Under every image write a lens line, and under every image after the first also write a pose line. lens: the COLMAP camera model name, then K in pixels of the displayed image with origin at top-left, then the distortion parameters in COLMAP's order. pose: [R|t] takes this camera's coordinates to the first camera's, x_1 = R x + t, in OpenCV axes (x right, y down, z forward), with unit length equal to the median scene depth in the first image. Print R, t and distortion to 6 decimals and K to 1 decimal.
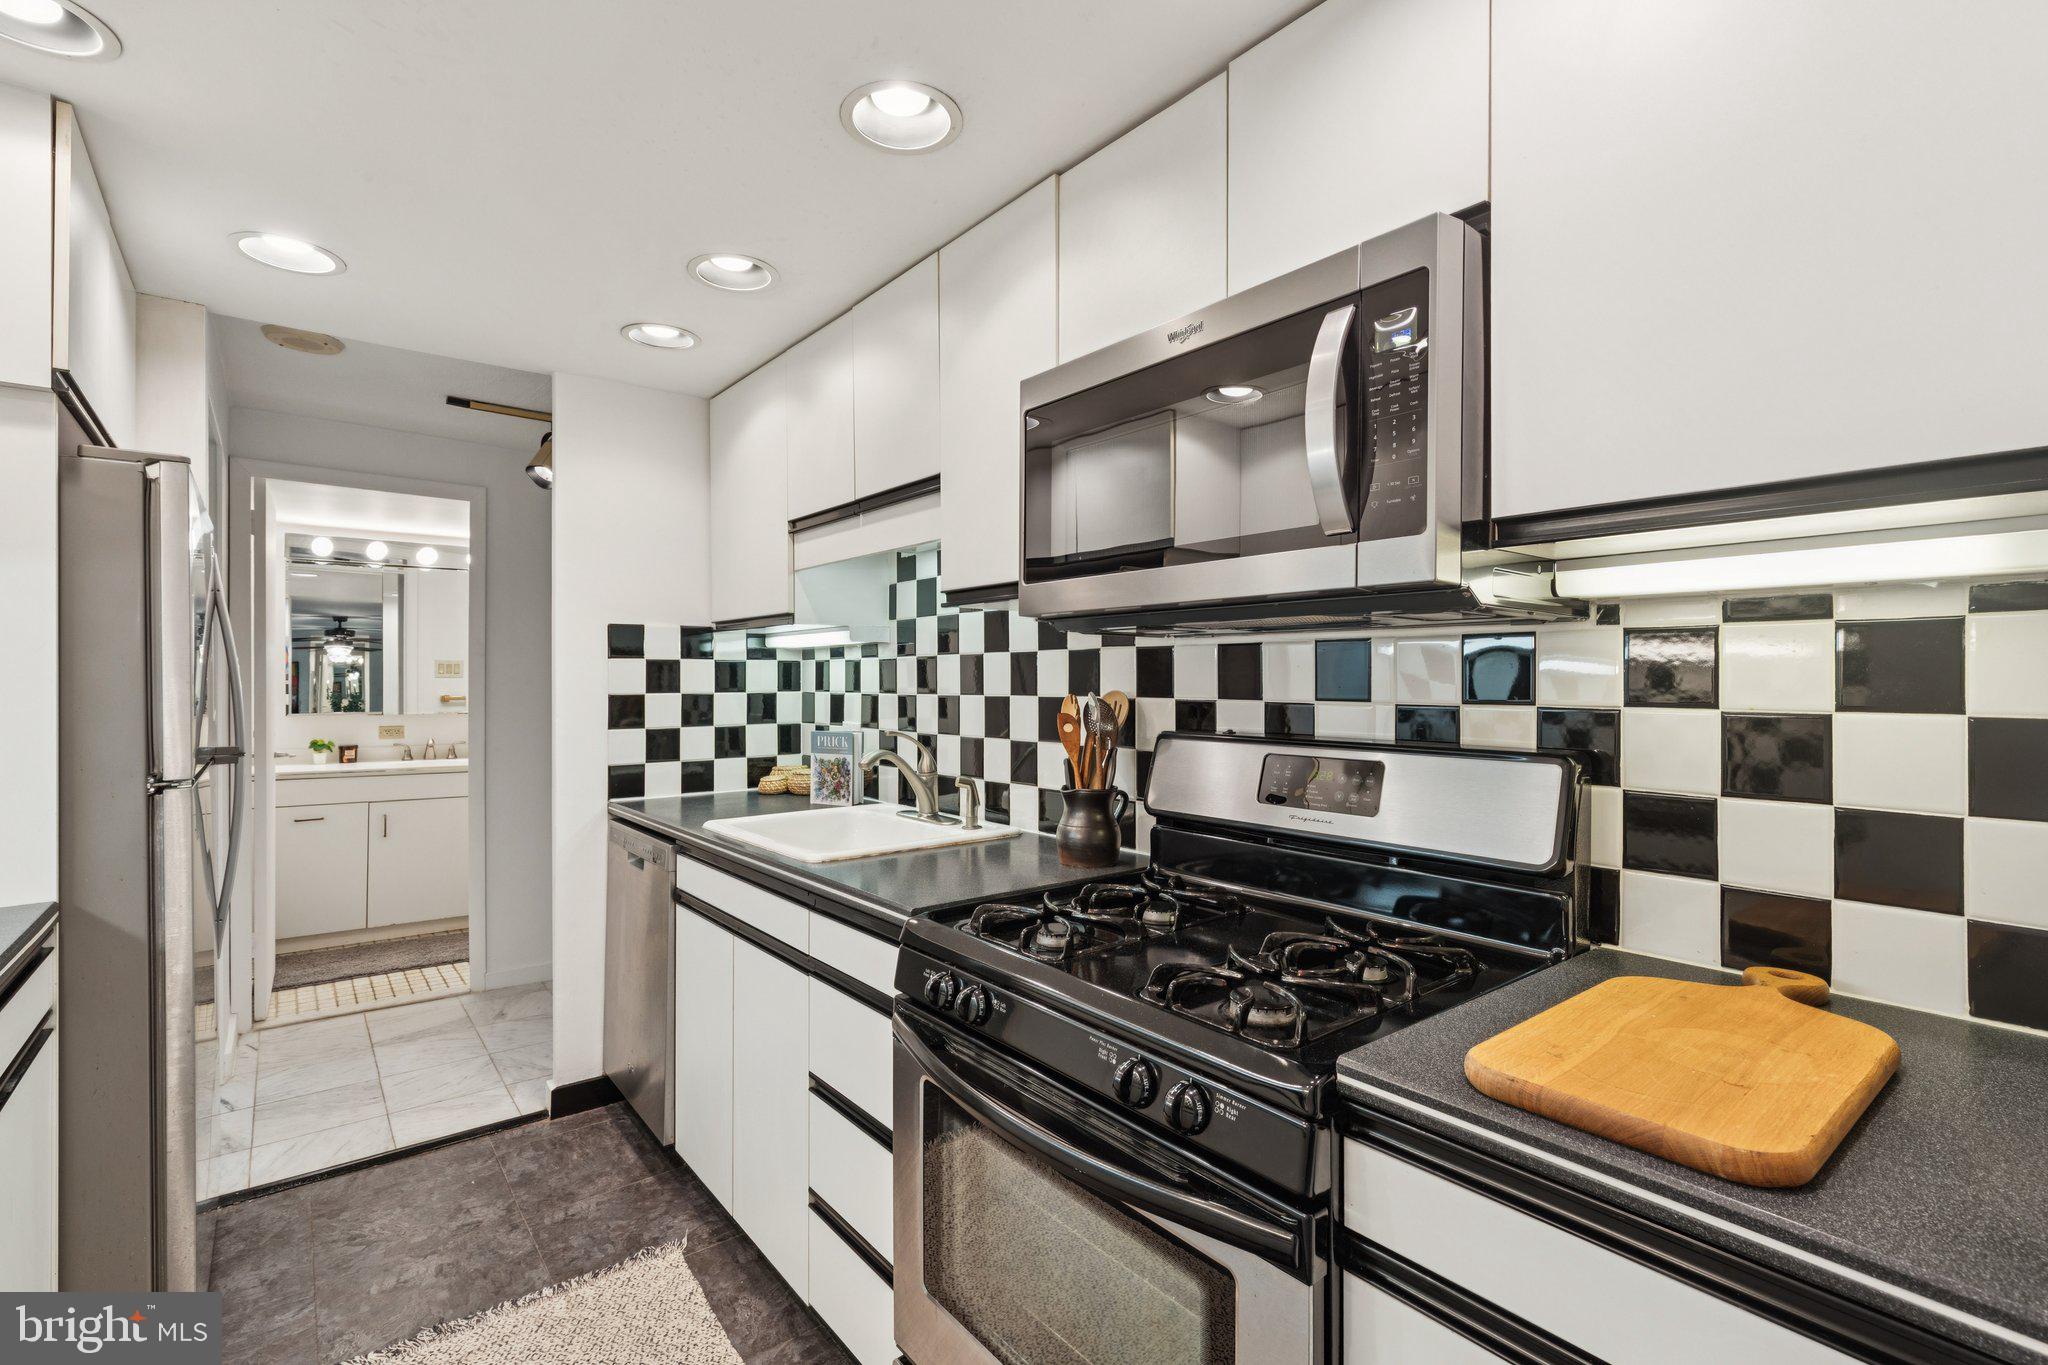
lens RADIAL K [[932.2, 0, 1027.1], [0, 932.2, 694.7], [0, 0, 1]] dist [0.011466, 0.000013]
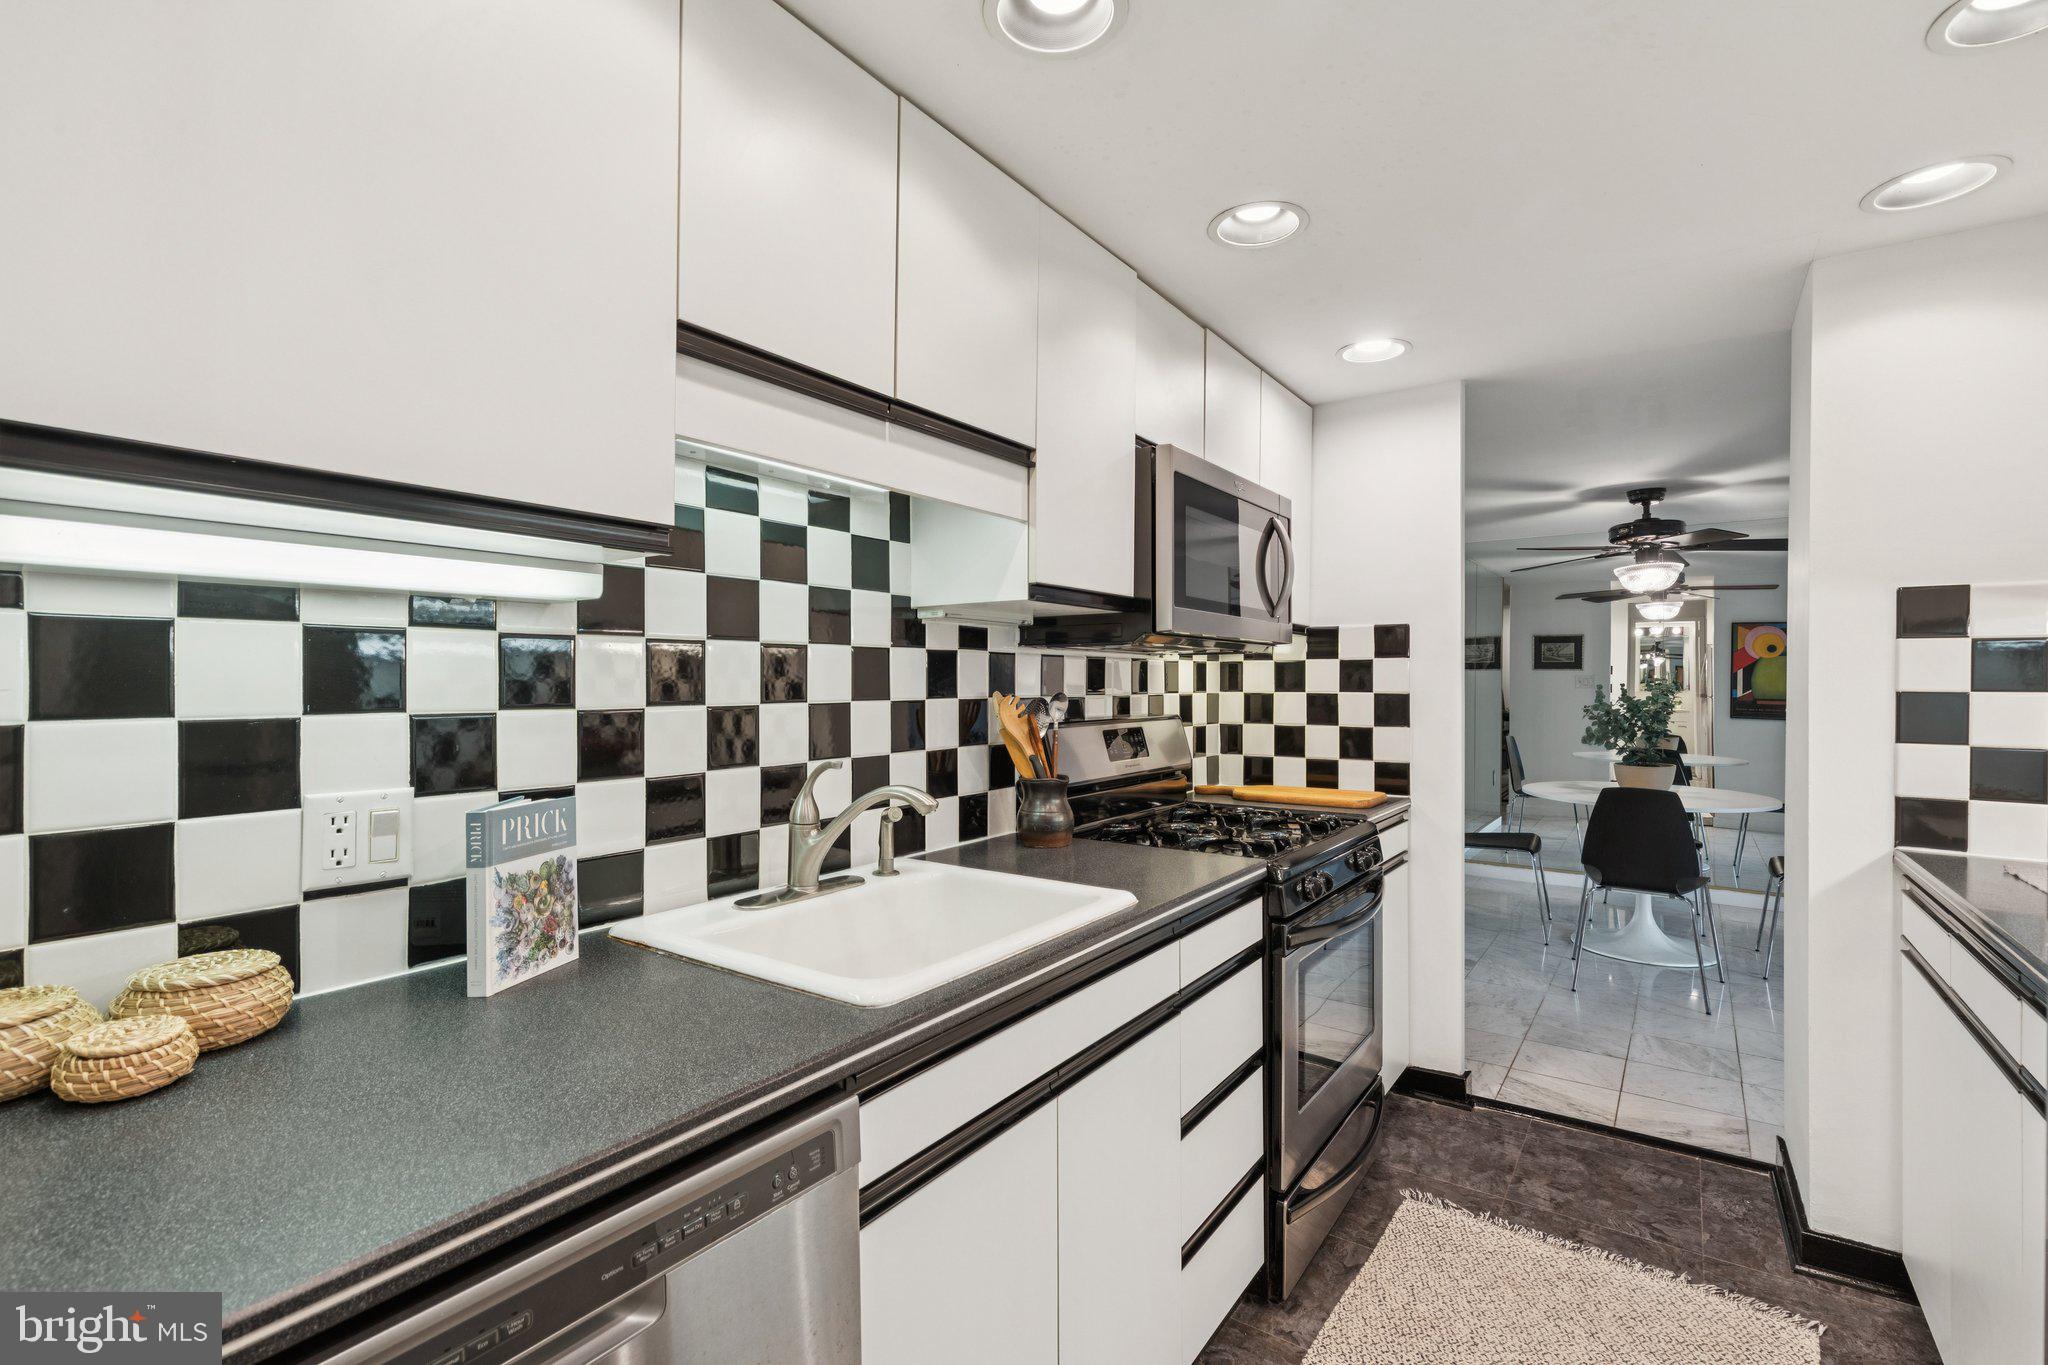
lens RADIAL K [[929.5, 0, 1102.4], [0, 929.5, 676.5], [0, 0, 1]] dist [0.076629, 0.000071]
pose [[-0.329550, 0.006953, 0.944113, -0.843253], [0.013245, 0.999909, -0.002741, -0.014423], [-0.944045, 0.011602, -0.329612, 1.085590]]
